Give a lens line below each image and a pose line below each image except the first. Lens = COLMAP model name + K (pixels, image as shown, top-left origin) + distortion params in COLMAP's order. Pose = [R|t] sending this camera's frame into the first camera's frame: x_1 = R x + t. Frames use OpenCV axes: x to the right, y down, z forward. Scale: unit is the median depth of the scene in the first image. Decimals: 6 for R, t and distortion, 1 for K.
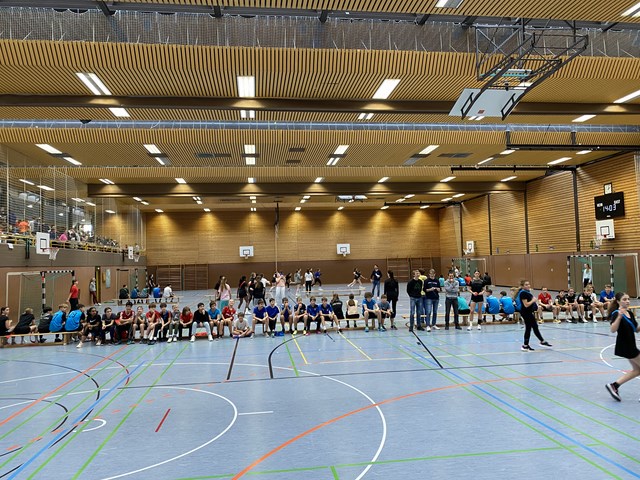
lens RADIAL K [[479.9, 0, 320.0], [0, 479.9, 240.0], [0, 0, 1]] dist [-0.004553, 0.000577]
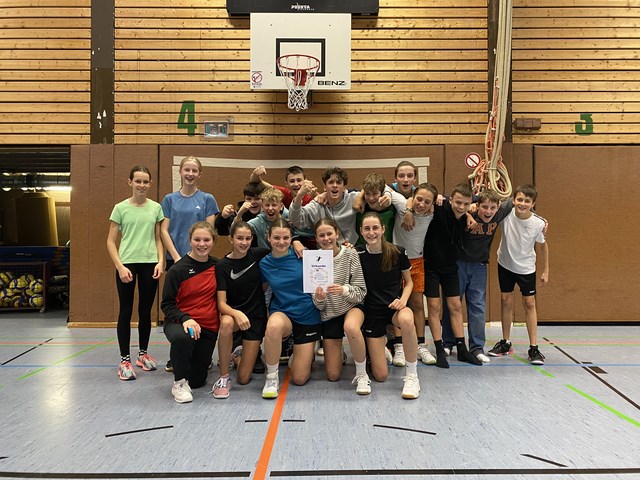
lens RADIAL K [[479.9, 0, 320.0], [0, 479.9, 240.0], [0, 0, 1]] dist [-0.004553, 0.000577]
pose [[0.129711, 0.038108, 0.990819, 0.347176], [-0.049451, 0.998266, -0.031921, 0.075779], [-0.990318, -0.044857, 0.131371, 0.913467]]
